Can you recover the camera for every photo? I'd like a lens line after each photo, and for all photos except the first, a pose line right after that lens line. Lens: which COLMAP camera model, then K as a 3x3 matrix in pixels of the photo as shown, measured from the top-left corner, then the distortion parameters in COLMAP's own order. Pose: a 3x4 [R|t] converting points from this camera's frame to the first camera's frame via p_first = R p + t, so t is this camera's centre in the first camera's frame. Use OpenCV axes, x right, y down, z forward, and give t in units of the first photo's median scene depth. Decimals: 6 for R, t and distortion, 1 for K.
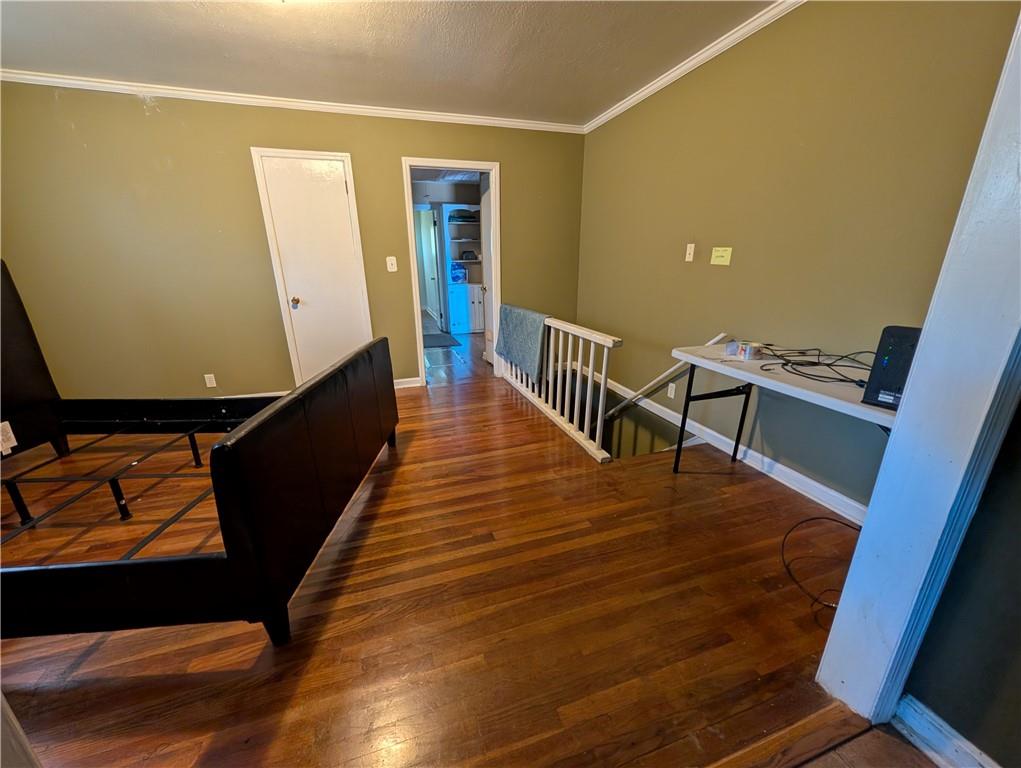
lens RADIAL K [[392.0, 0, 509.8], [0, 392.0, 383.7], [0, 0, 1]] dist [0.002247, -0.000041]
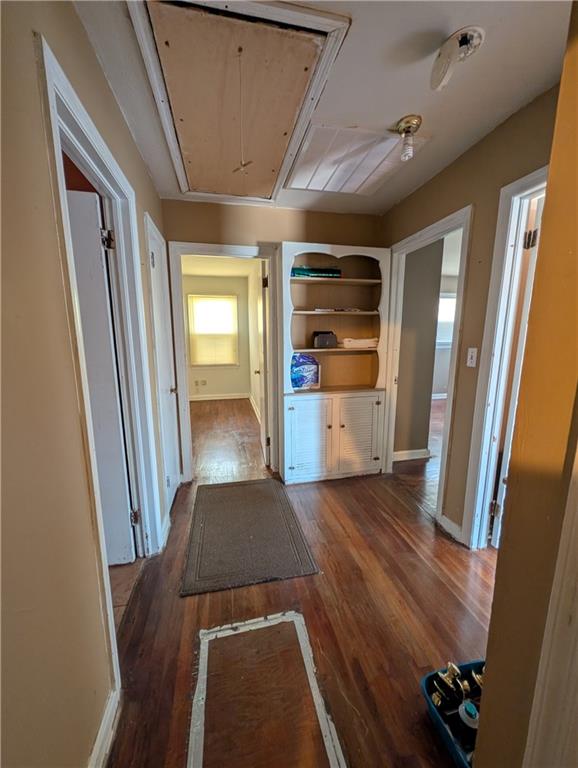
lens RADIAL K [[294.9, 0, 286.3], [0, 294.9, 387.1], [0, 0, 1]] dist [0.002247, -0.000041]
pose [[0.994813, 0.025711, -0.098419, -0.227154], [-0.037866, 0.991597, -0.123697, -0.415480], [0.094412, 0.126782, 0.987427, 1.193813]]
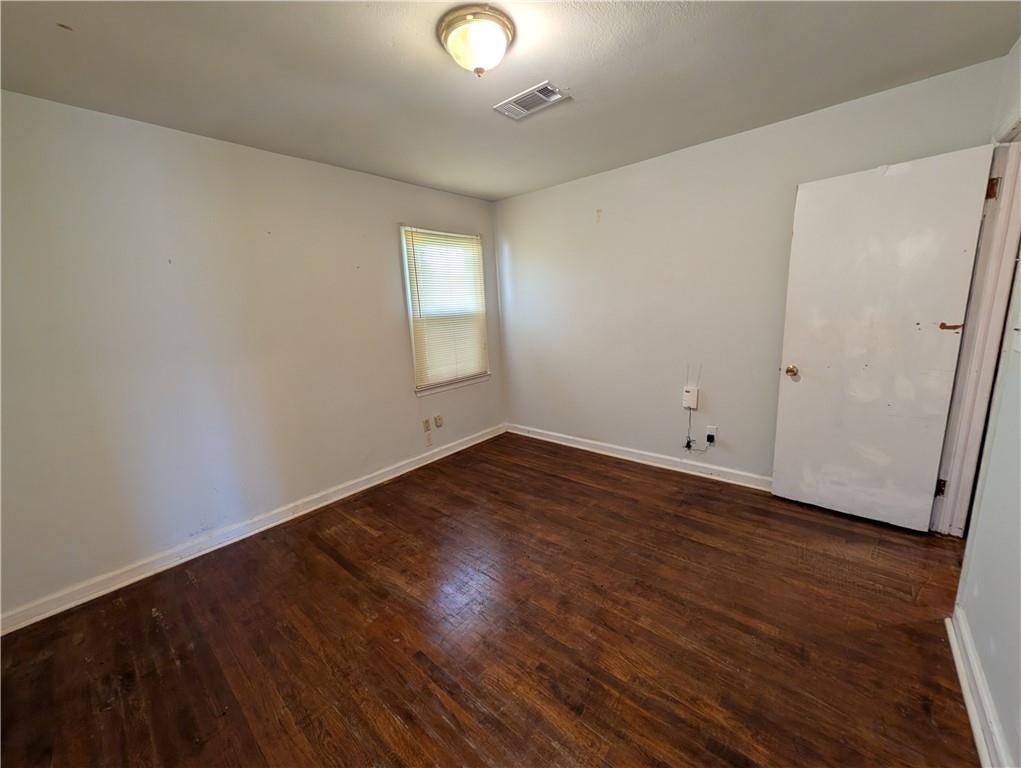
lens RADIAL K [[392.0, 0, 507.0], [0, 392.0, 384.7], [0, 0, 1]] dist [0.002247, -0.000041]
pose [[0.858169, -0.140566, 0.493748, -1.272165], [0.202576, 0.976459, -0.074102, -0.624382], [-0.471709, 0.163613, 0.866442, 1.846645]]
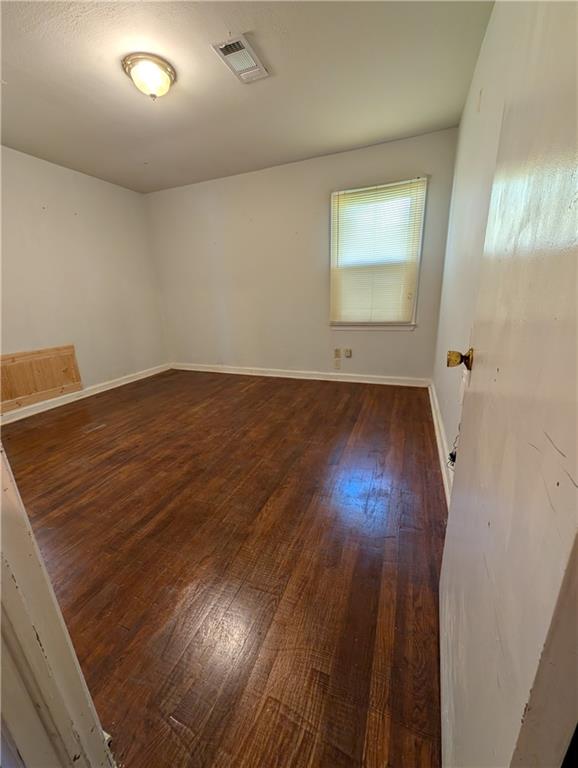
lens RADIAL K [[294.9, 0, 290.0], [0, 294.9, 383.0], [0, 0, 1]] dist [0.002247, -0.000041]
pose [[0.771071, 0.161317, -0.615976, -0.393327], [-0.157549, 0.985631, 0.060908, -0.570252], [0.616950, 0.050082, 0.785407, 1.953368]]
